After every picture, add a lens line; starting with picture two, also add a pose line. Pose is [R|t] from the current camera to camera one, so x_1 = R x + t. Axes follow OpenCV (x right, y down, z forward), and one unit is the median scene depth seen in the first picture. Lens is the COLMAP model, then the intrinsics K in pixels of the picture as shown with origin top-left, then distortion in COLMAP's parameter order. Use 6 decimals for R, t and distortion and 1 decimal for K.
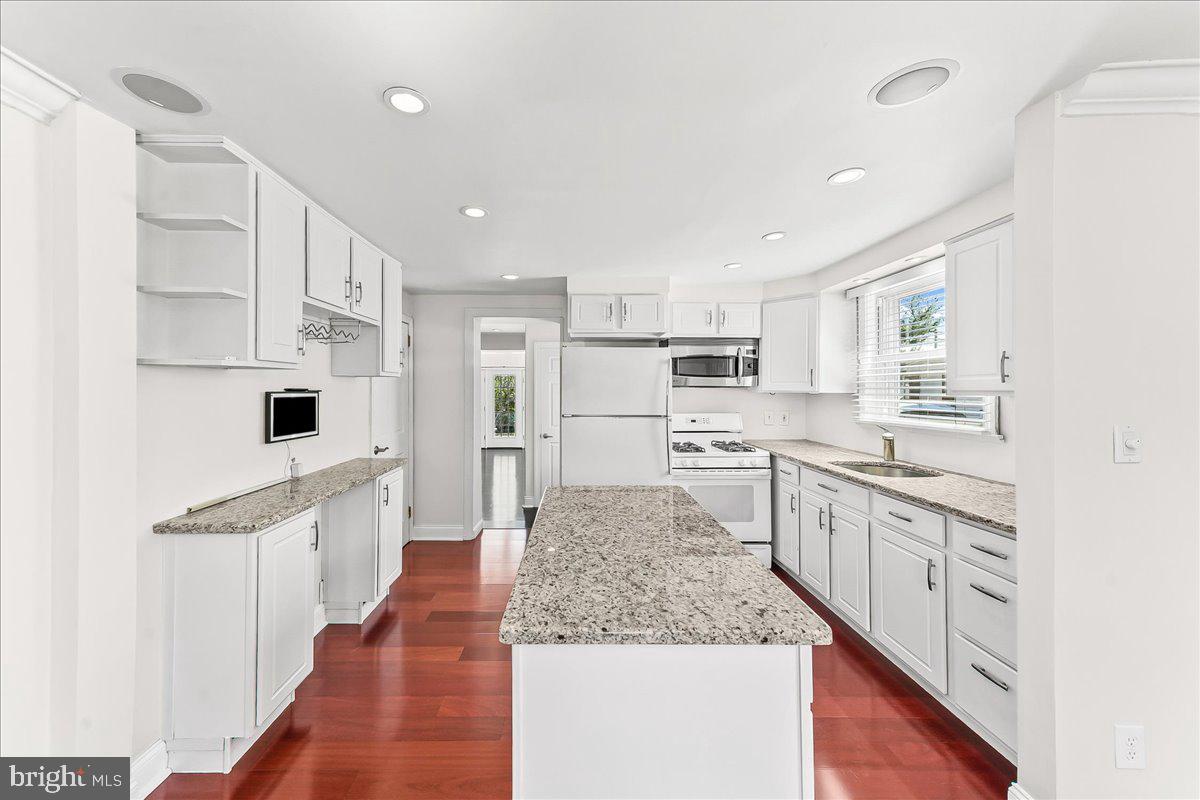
lens RADIAL K [[421.0, 0, 582.2], [0, 421.0, 383.8], [0, 0, 1]] dist [-0.007085, -0.000161]
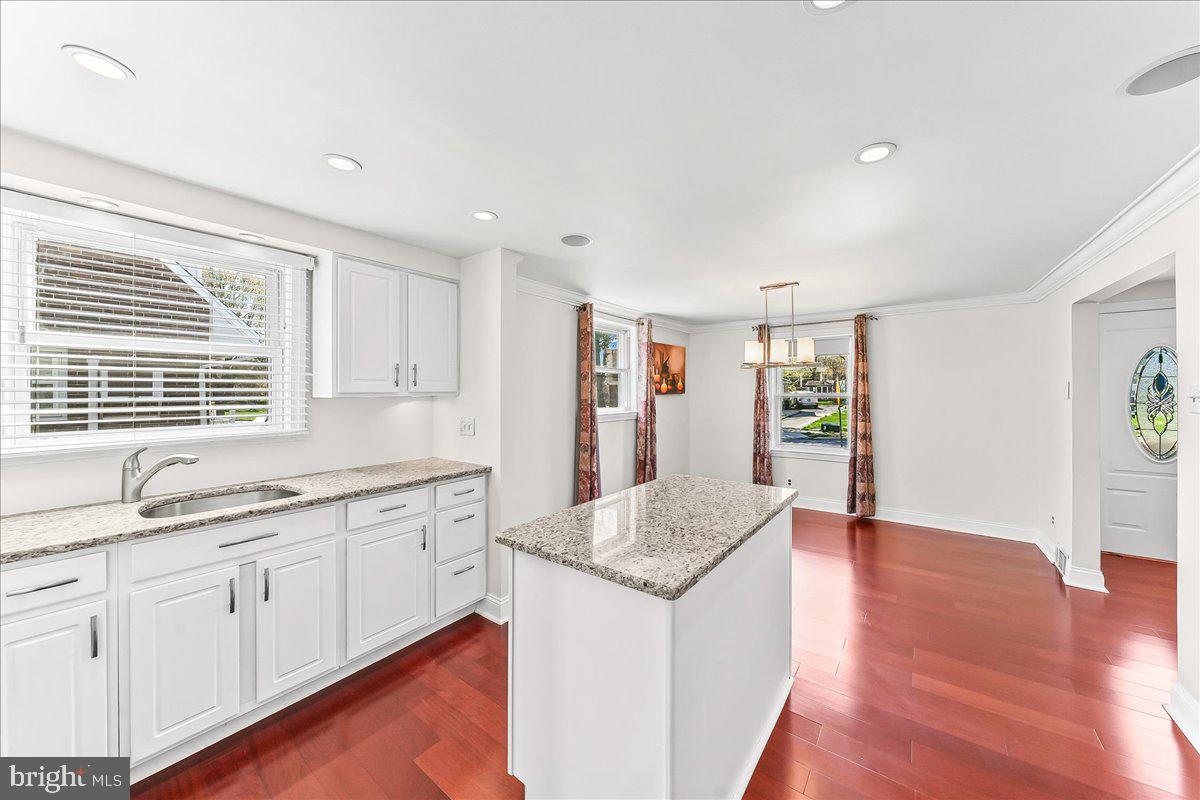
lens RADIAL K [[421.0, 0, 598.4], [0, 421.0, 395.0], [0, 0, 1]] dist [-0.007085, -0.000161]
pose [[-0.799633, -0.001052, 0.600487, -0.221292], [-0.005690, 0.999967, -0.005826, 0.016732], [-0.600461, -0.008076, -0.799613, 1.050148]]
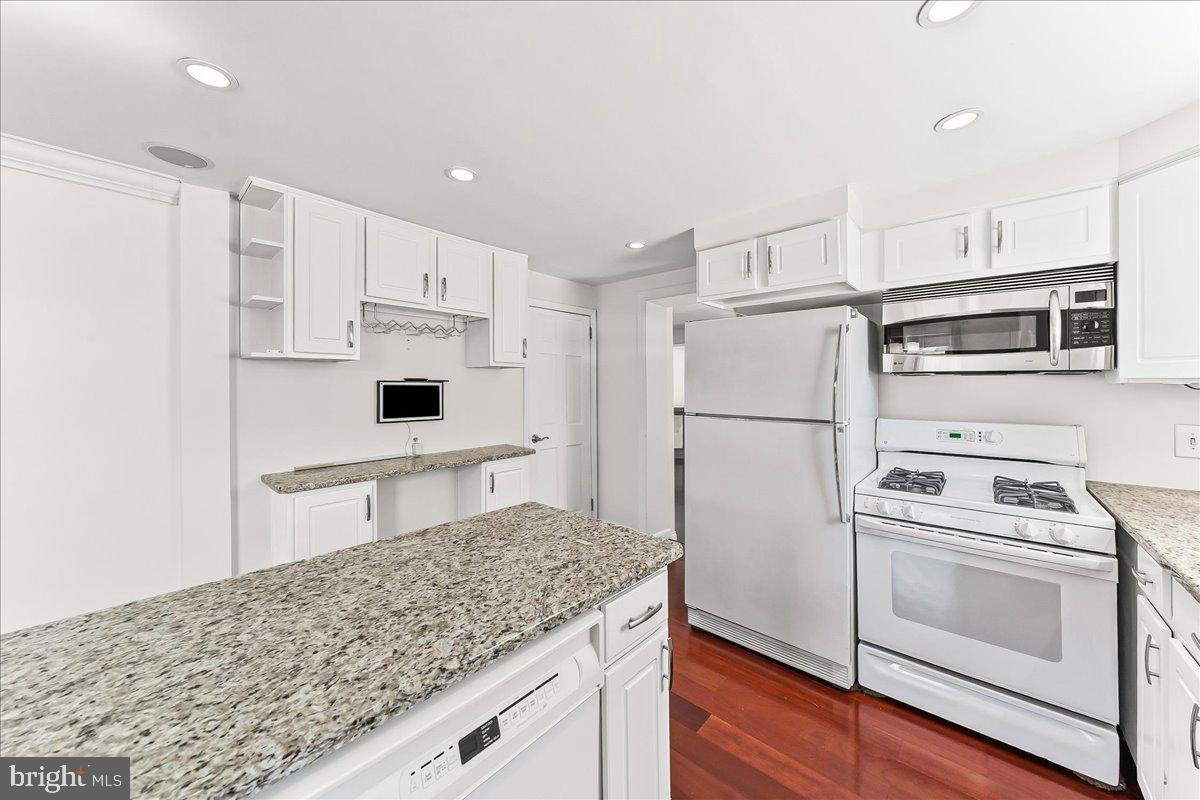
lens RADIAL K [[421.0, 0, 601.9], [0, 421.0, 382.5], [0, 0, 1]] dist [-0.007085, -0.000161]
pose [[0.747013, -0.002379, -0.664806, 0.382780], [0.007967, 0.999954, 0.005375, 0.016380], [0.664762, -0.009312, 0.746997, 0.373794]]
